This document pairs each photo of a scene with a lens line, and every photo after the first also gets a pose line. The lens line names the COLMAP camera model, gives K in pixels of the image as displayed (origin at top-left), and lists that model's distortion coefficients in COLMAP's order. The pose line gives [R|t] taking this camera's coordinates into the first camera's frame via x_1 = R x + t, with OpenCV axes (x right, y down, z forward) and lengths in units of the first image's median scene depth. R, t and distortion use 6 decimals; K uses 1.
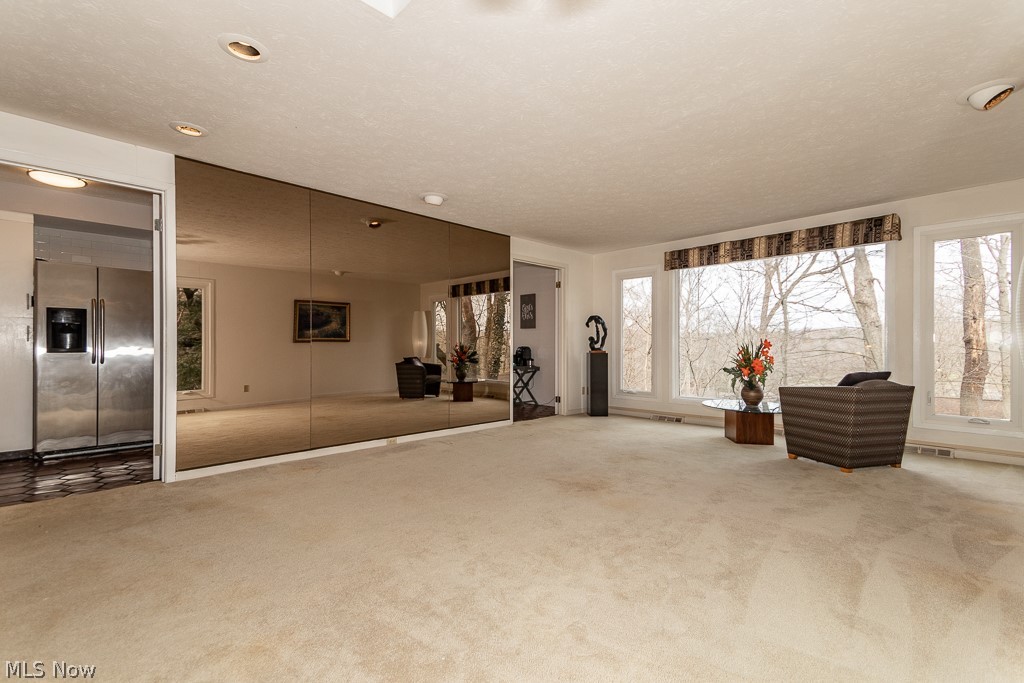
lens RADIAL K [[453.8, 0, 509.3], [0, 453.8, 348.2], [0, 0, 1]] dist [0.000356, -0.000126]
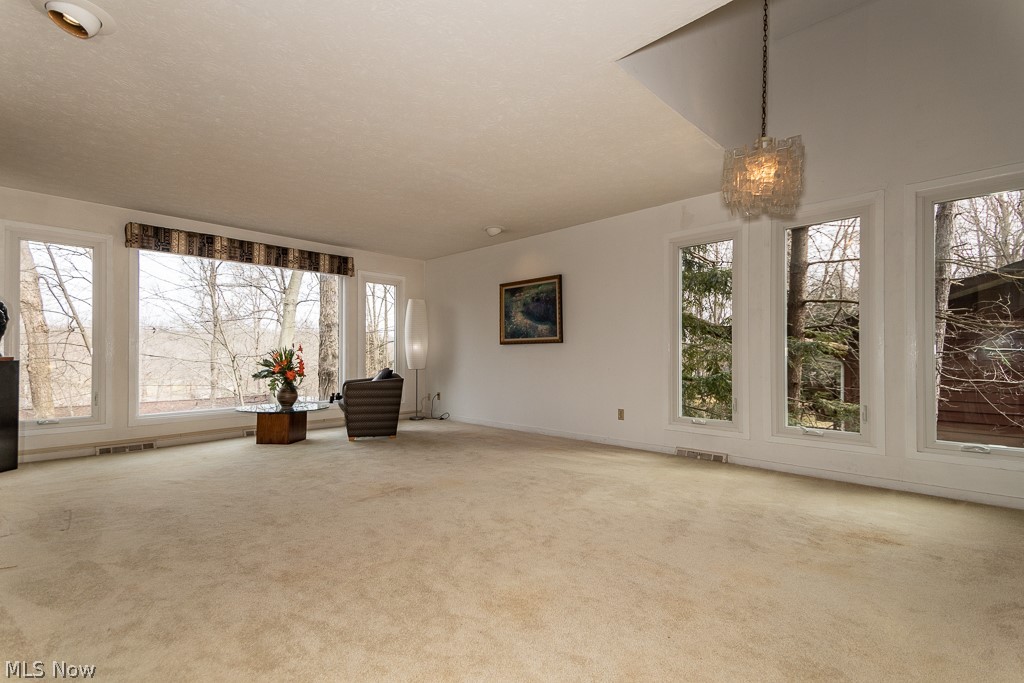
lens RADIAL K [[453.8, 0, 509.3], [0, 453.8, 348.2], [0, 0, 1]] dist [0.000356, -0.000126]
pose [[-0.060063, 0.012935, 0.998111, -0.514713], [0.003767, 0.999912, -0.012732, 0.006460], [-0.998187, 0.002995, -0.060106, 0.515013]]
